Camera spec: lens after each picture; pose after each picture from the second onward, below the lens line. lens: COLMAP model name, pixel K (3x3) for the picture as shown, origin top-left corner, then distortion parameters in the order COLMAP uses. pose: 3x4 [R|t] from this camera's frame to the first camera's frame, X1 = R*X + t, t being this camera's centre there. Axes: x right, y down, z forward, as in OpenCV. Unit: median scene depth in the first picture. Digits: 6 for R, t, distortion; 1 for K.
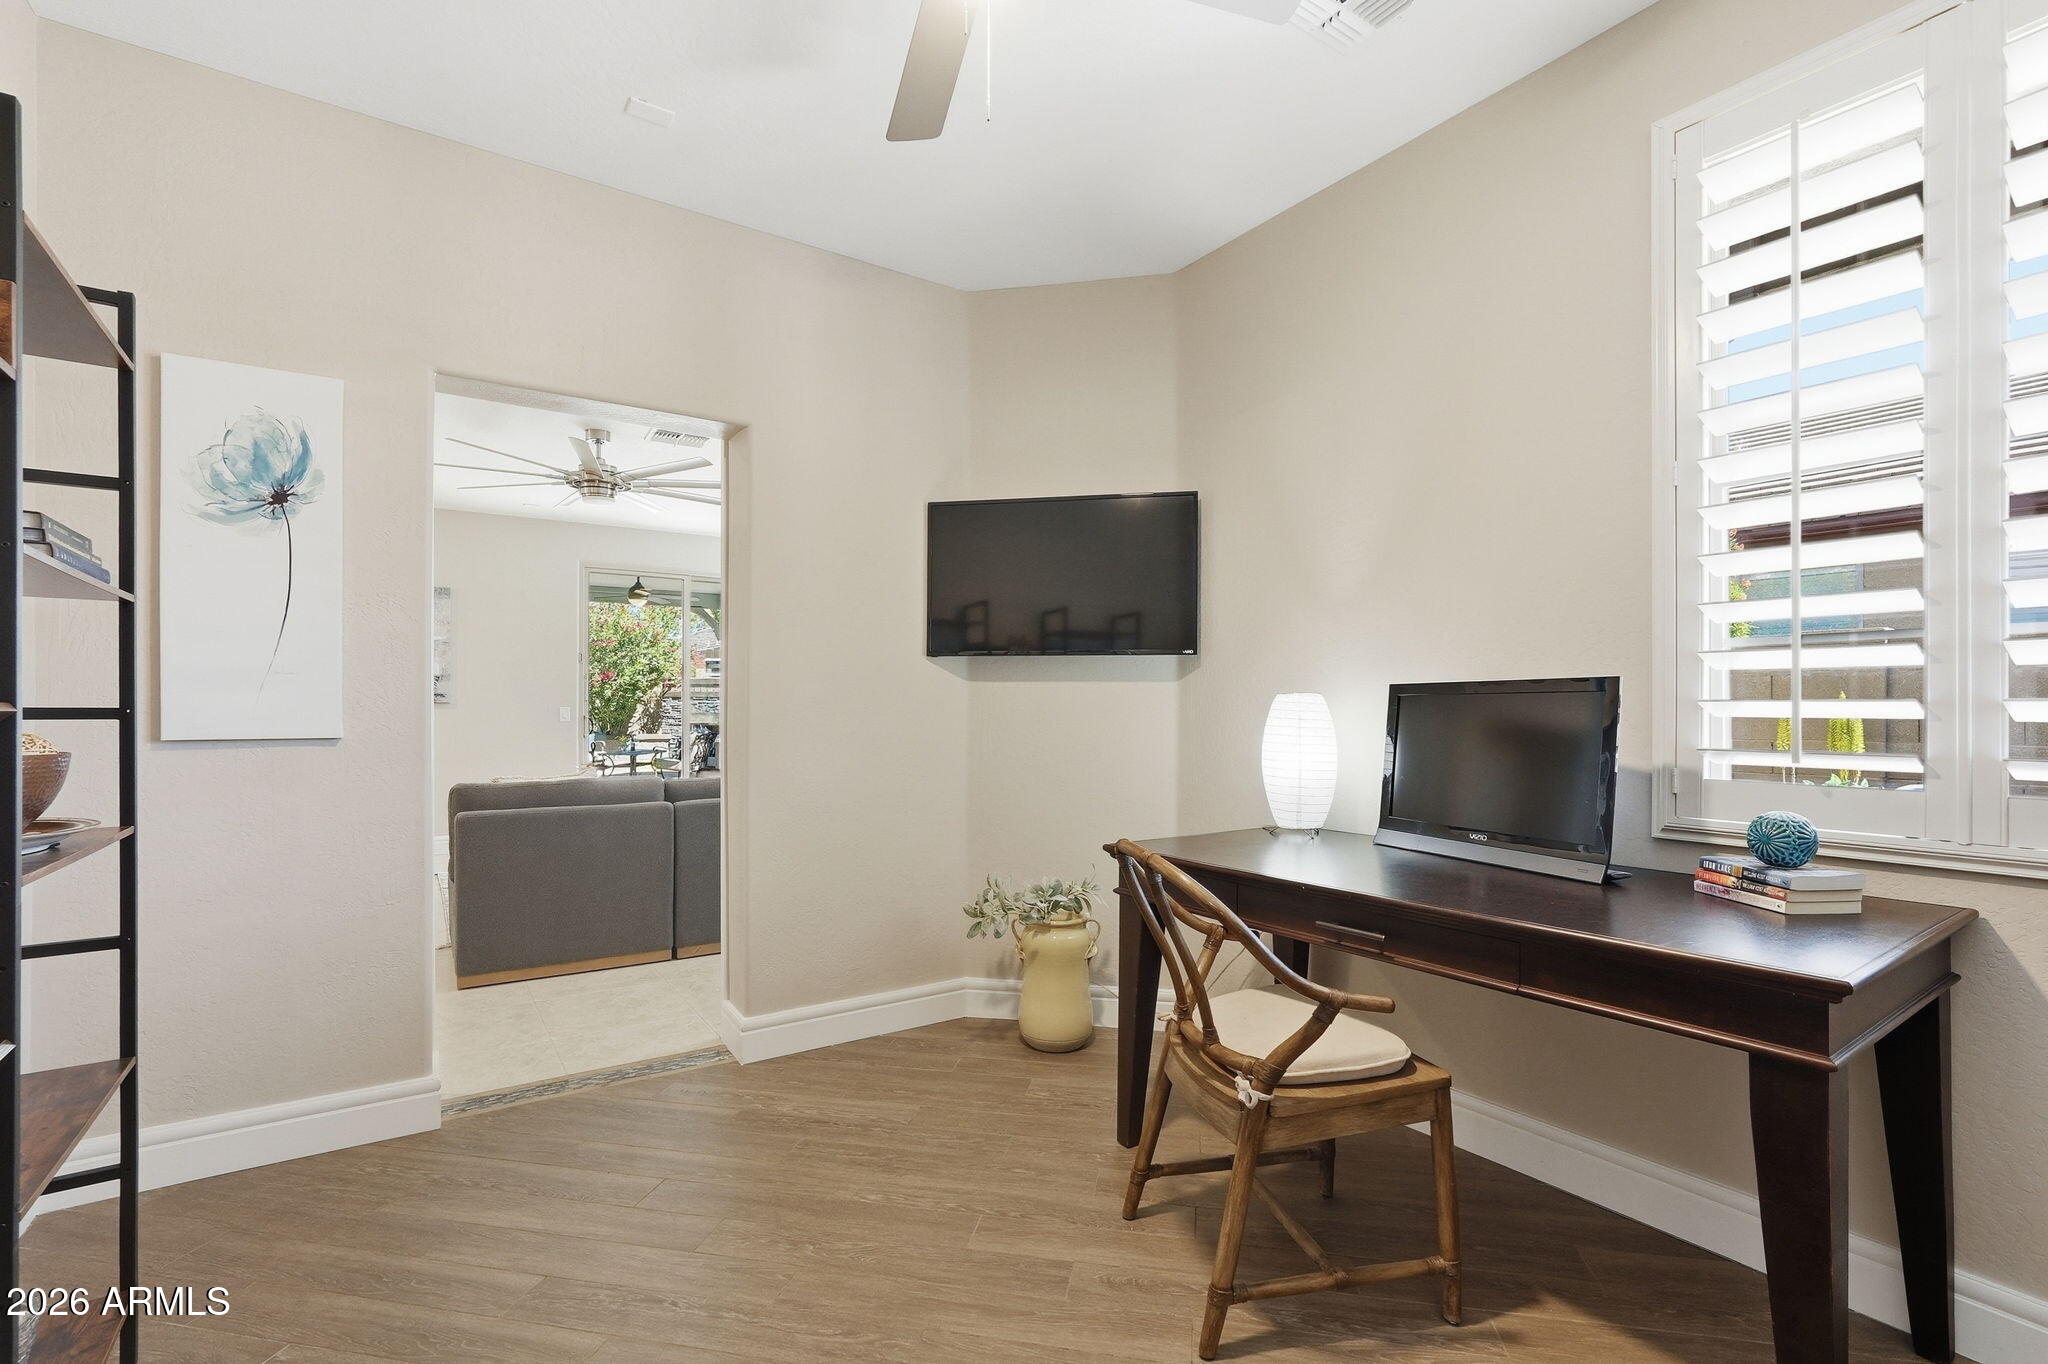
lens RADIAL K [[905.8, 0, 1009.8], [0, 905.8, 687.9], [0, 0, 1]] dist [-0.029974, 0.014654]
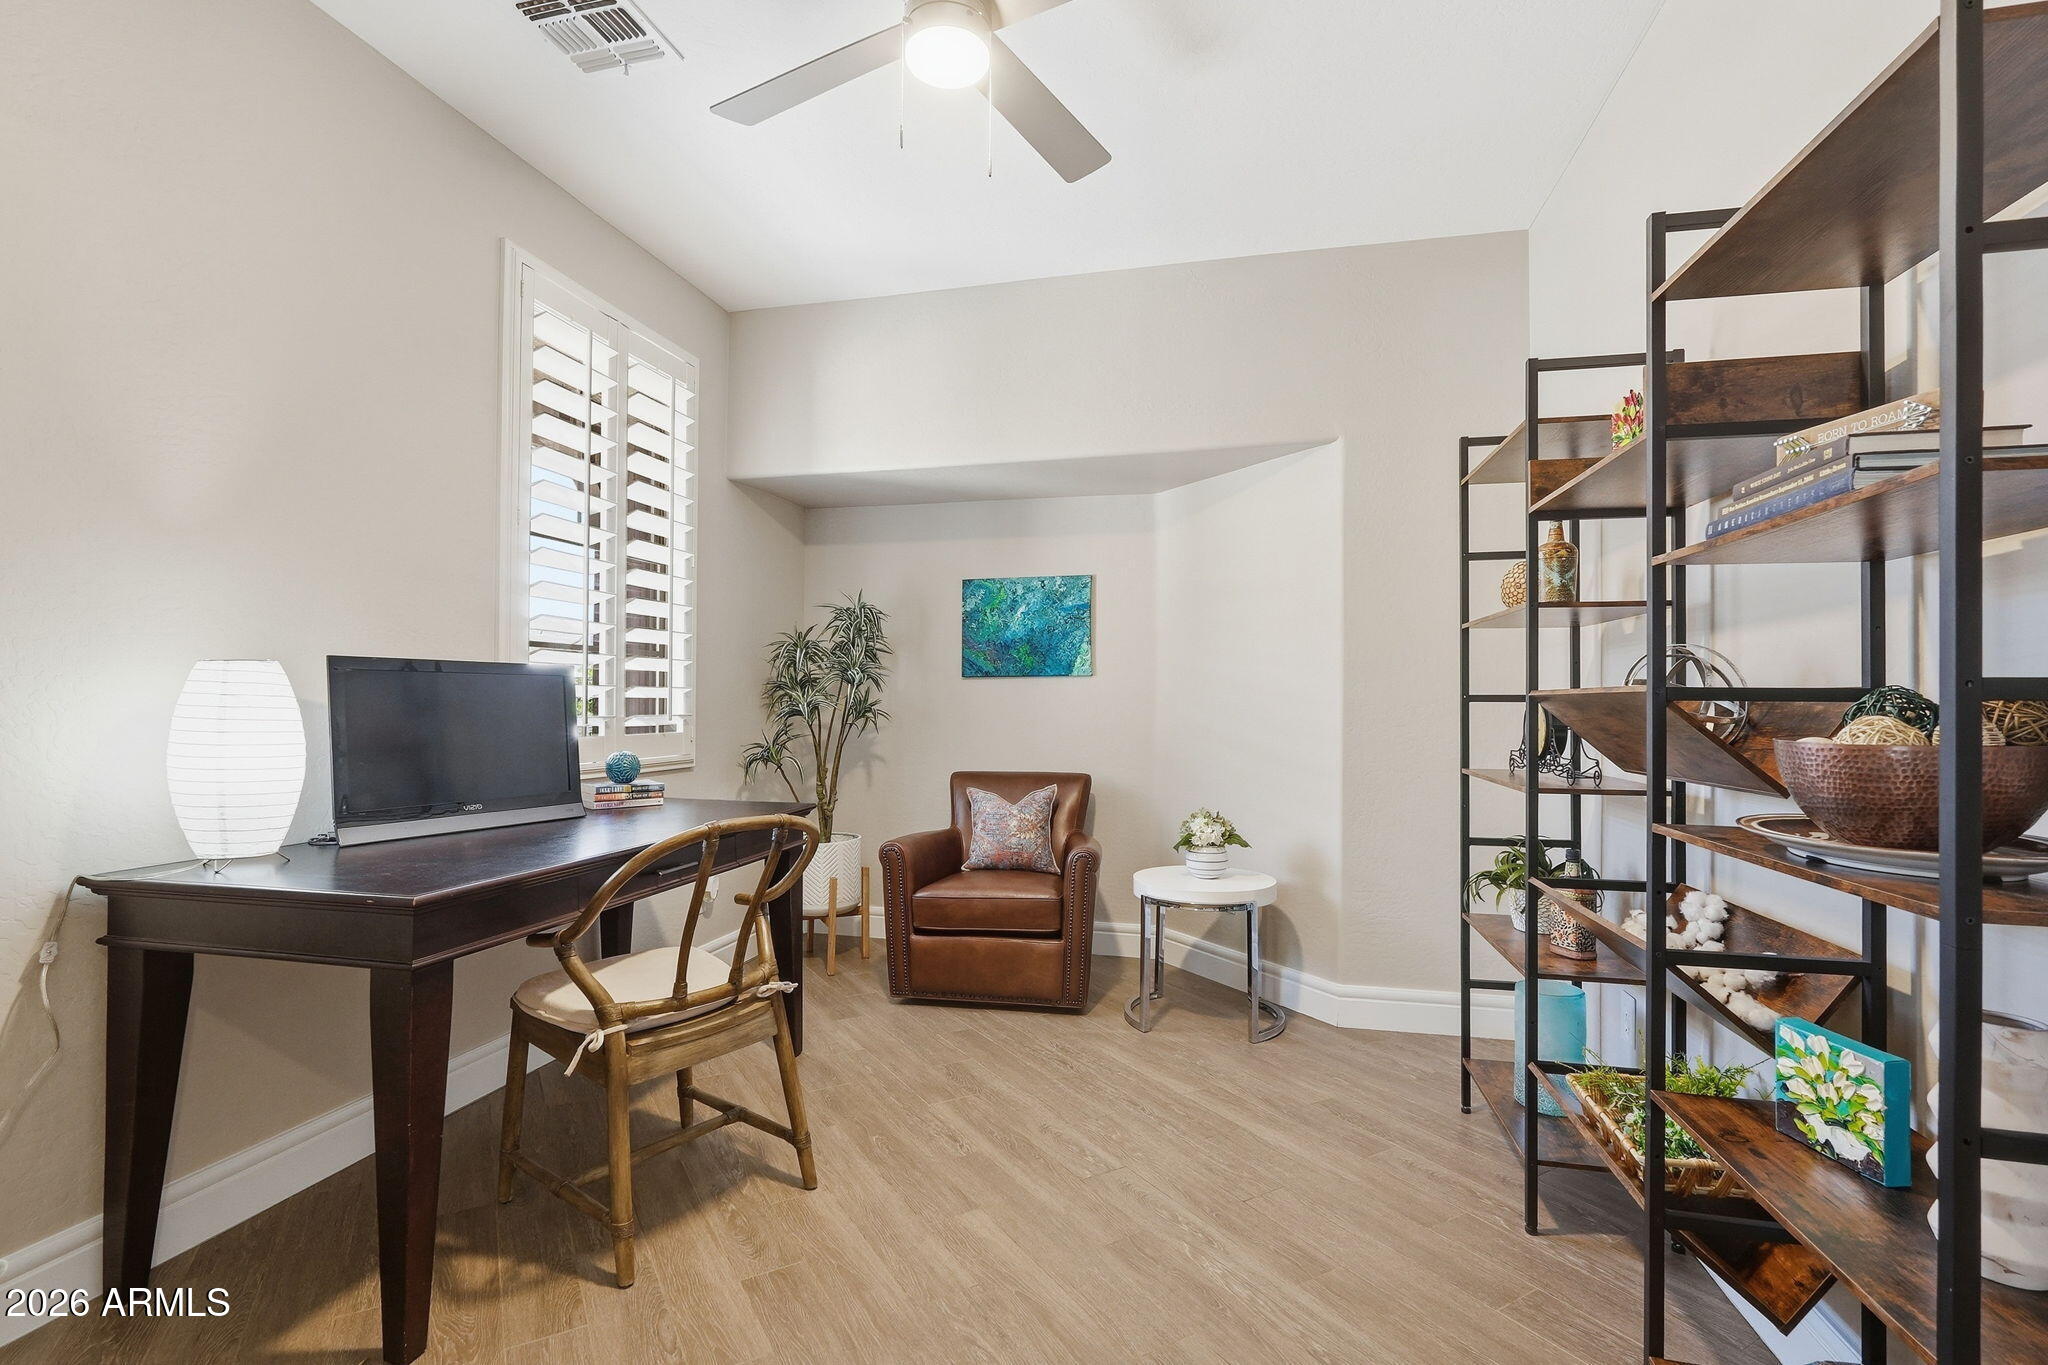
lens RADIAL K [[913.3, 0, 1022.8], [0, 913.3, 678.3], [0, 0, 1]] dist [-0.015108, 0.000242]
pose [[-0.673819, 0.031655, 0.738218, -0.742654], [-0.008162, 0.998702, -0.050275, 0.065214], [-0.738851, -0.039902, -0.672686, 1.295239]]
